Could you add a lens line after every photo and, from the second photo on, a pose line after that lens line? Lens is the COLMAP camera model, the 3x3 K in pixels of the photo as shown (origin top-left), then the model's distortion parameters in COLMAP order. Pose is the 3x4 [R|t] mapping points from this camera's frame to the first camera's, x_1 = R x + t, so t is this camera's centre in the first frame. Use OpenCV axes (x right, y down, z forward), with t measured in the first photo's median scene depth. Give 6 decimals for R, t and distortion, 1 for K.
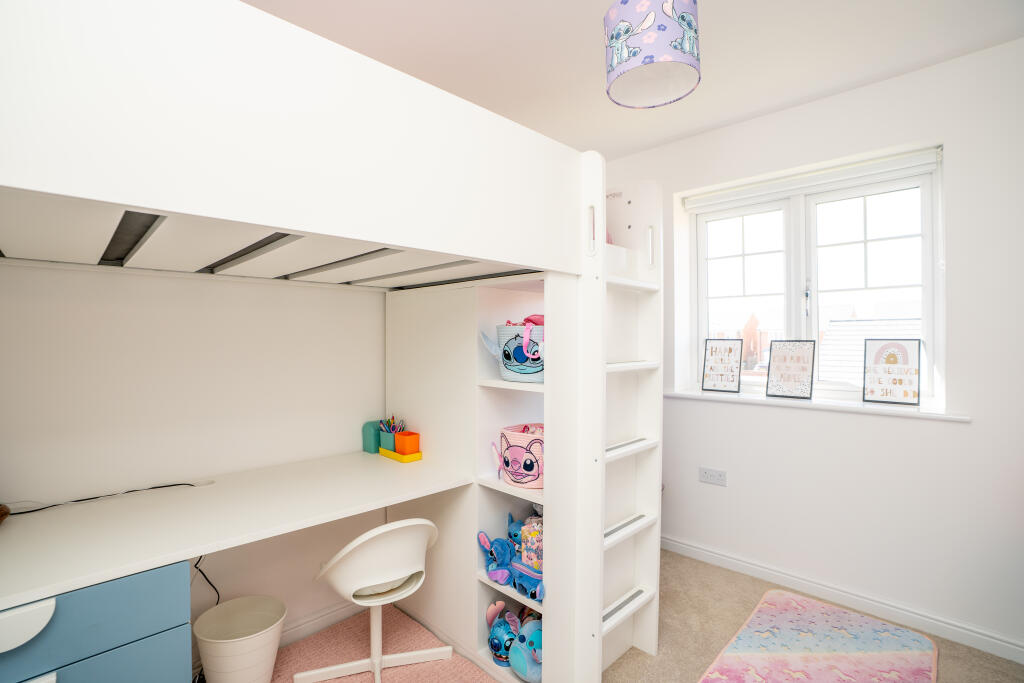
lens RADIAL K [[482.7, 0, 514.7], [0, 482.7, 340.8], [0, 0, 1]] dist [-0.002119, 0.001530]
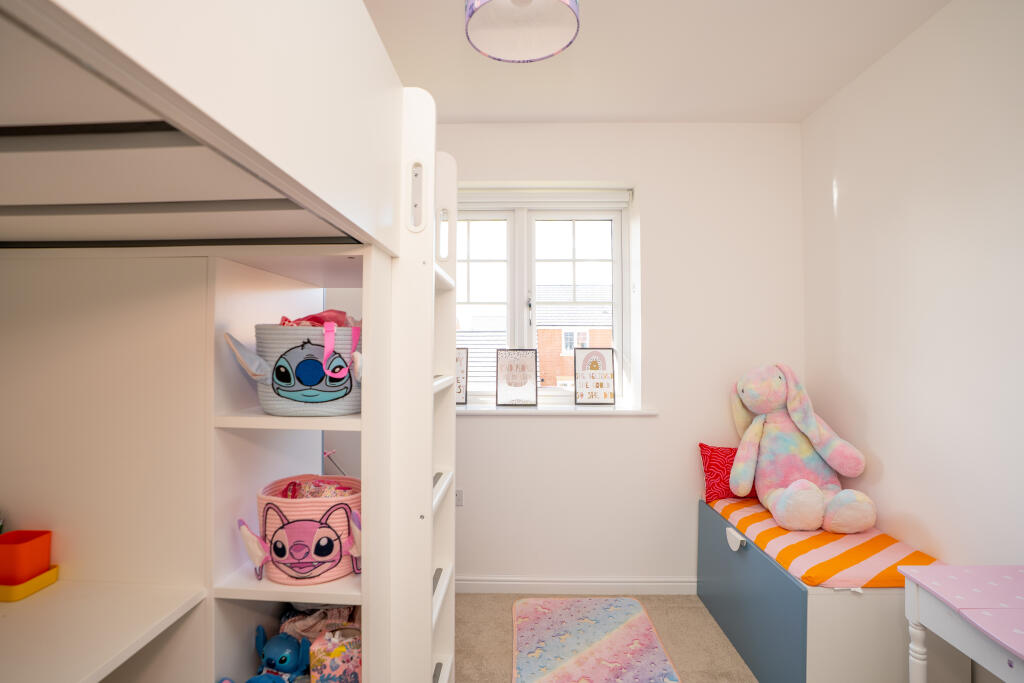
lens RADIAL K [[503.2, 0, 522.5], [0, 503.2, 345.4], [0, 0, 1]] dist [-0.021892, 0.003113]
pose [[0.734003, 0.006745, 0.679113, -0.186988], [-0.002503, 0.999971, -0.007226, -0.002046], [-0.679142, 0.003604, 0.733998, 0.280257]]
